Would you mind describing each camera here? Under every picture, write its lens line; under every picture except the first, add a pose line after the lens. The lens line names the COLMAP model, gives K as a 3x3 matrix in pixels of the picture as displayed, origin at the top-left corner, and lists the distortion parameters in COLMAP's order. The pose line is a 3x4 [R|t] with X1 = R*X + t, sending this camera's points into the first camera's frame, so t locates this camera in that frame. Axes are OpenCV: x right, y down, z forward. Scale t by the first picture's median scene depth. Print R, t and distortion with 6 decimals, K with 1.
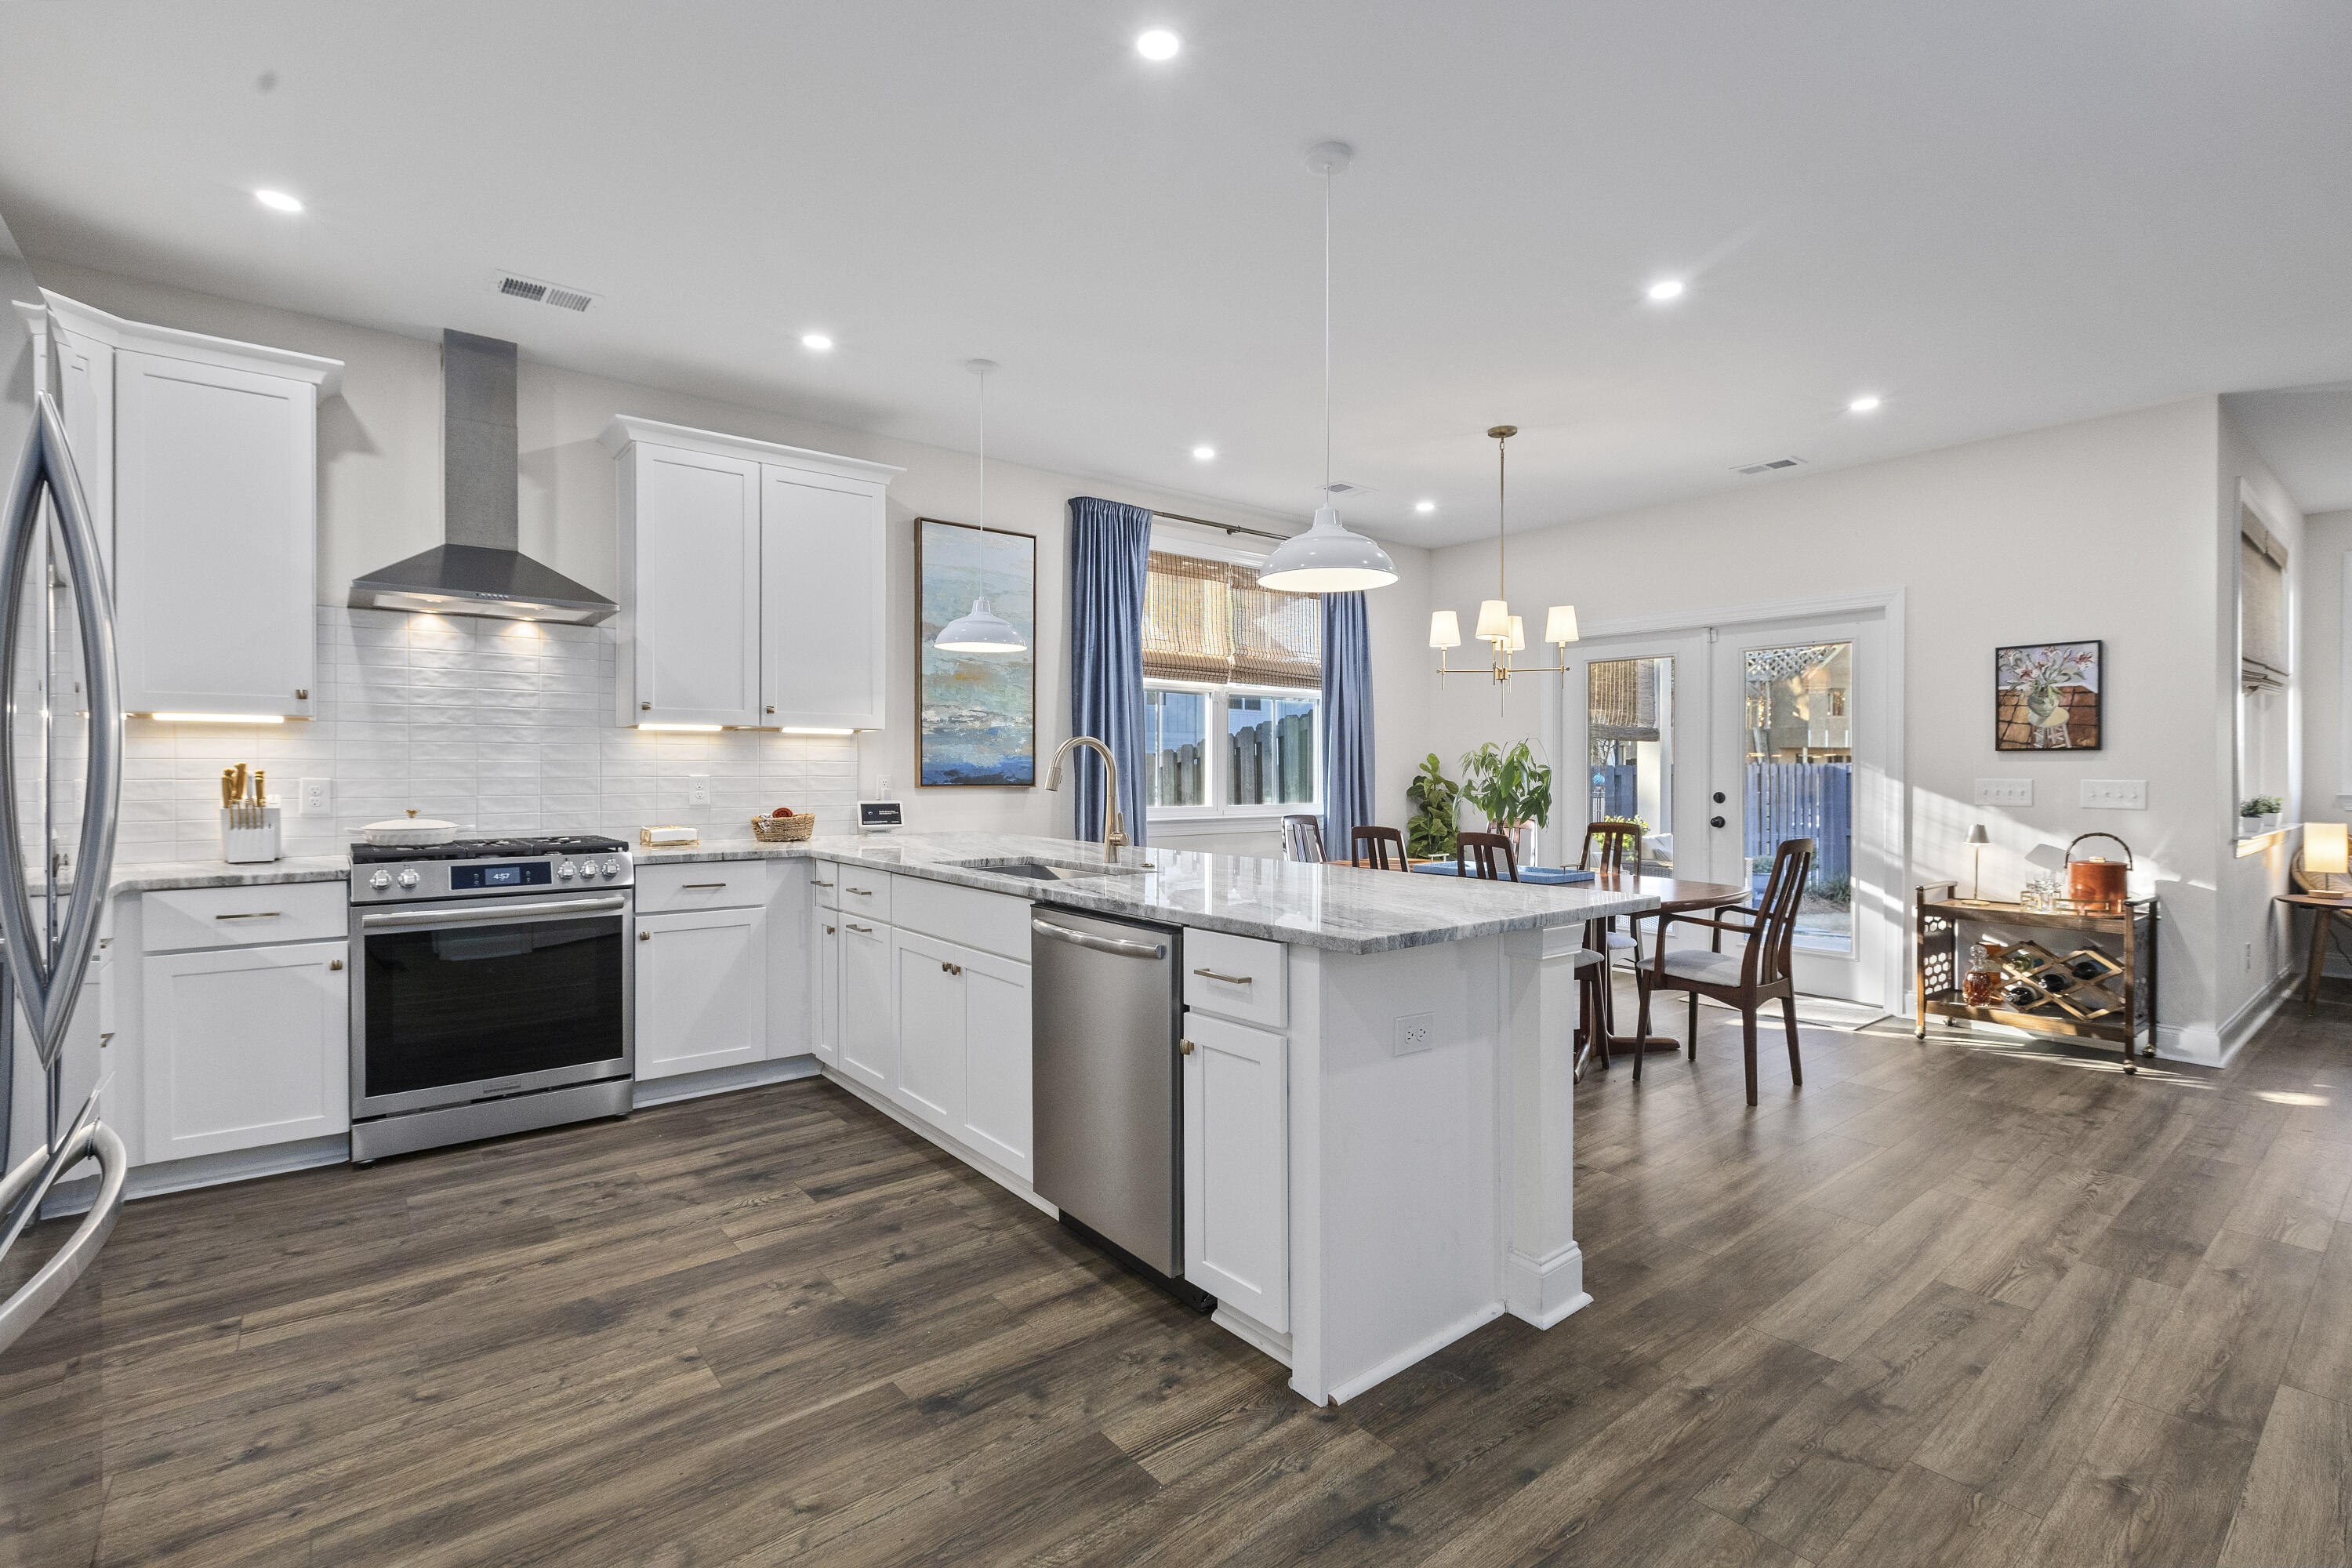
lens RADIAL K [[1058.1, 0, 1180.4], [0, 1058.1, 777.2], [0, 0, 1]] dist [0.001369, 0.000300]
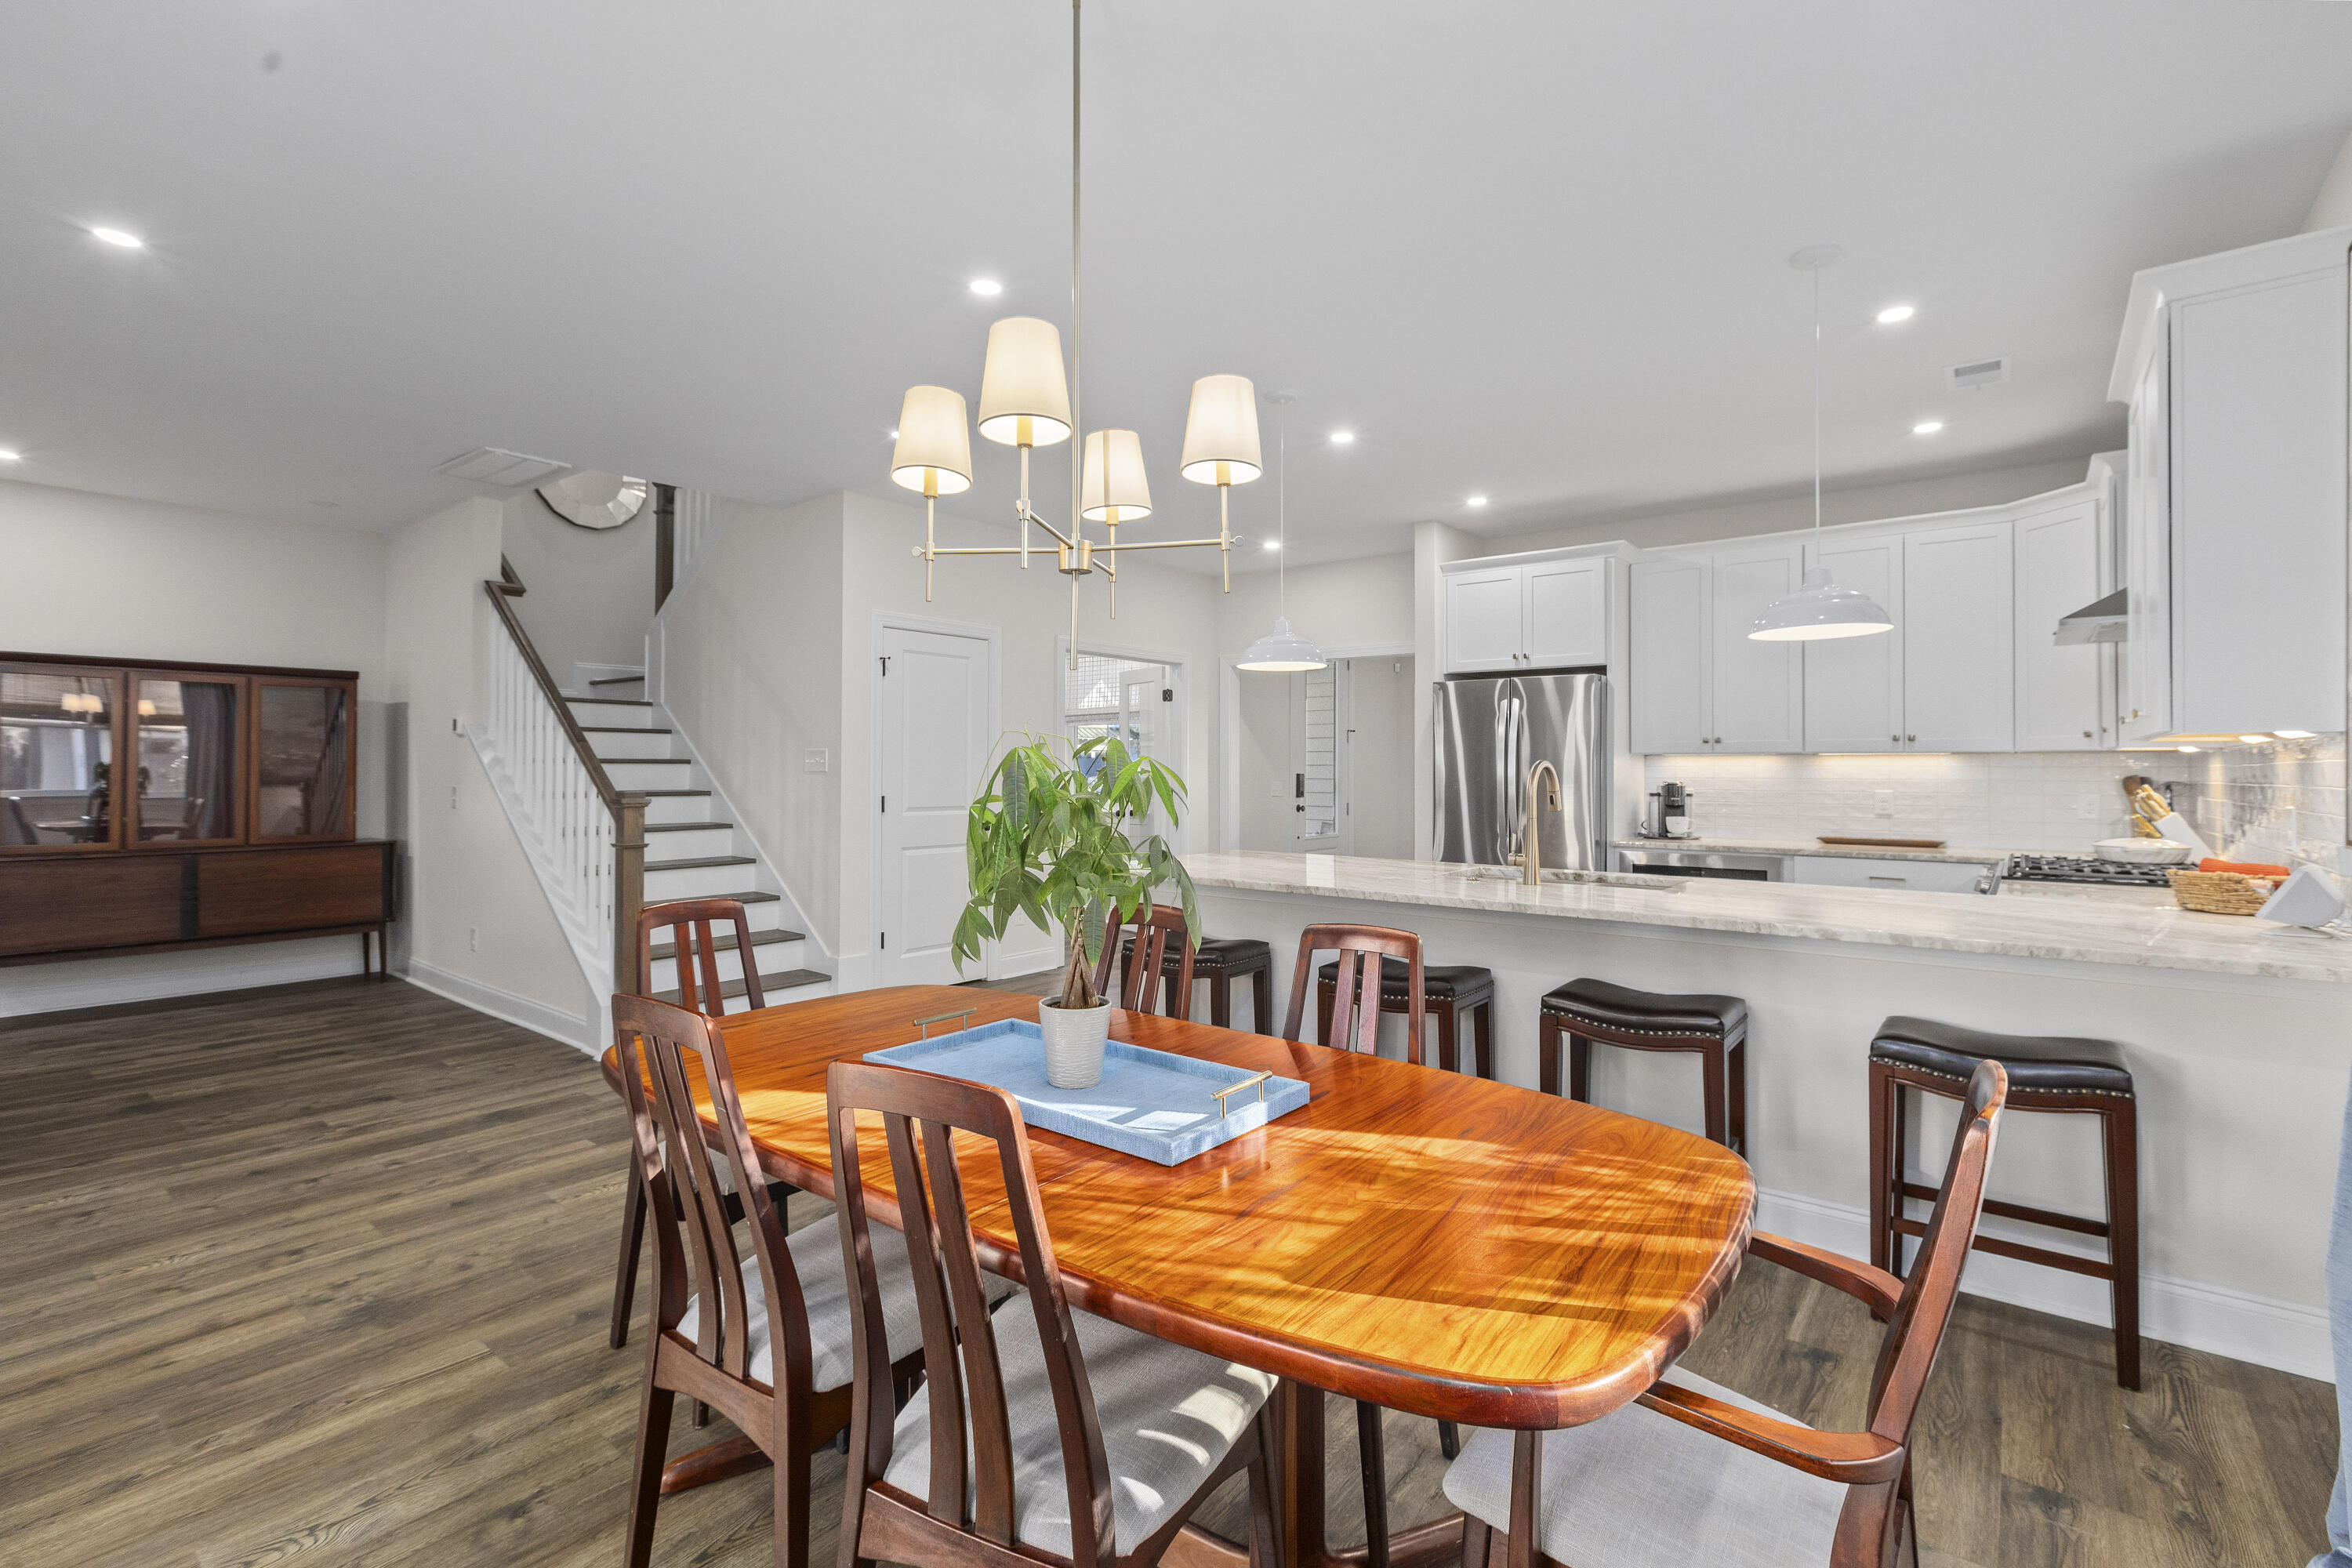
lens RADIAL K [[1058.1, 0, 1163.3], [0, 1058.1, 763.6], [0, 0, 1]] dist [0.001369, 0.000300]
pose [[-0.976846, -0.005324, -0.213875, 0.413275], [-0.006397, 0.999970, 0.004328, -0.031769], [0.213846, 0.005596, -0.976851, 1.614123]]
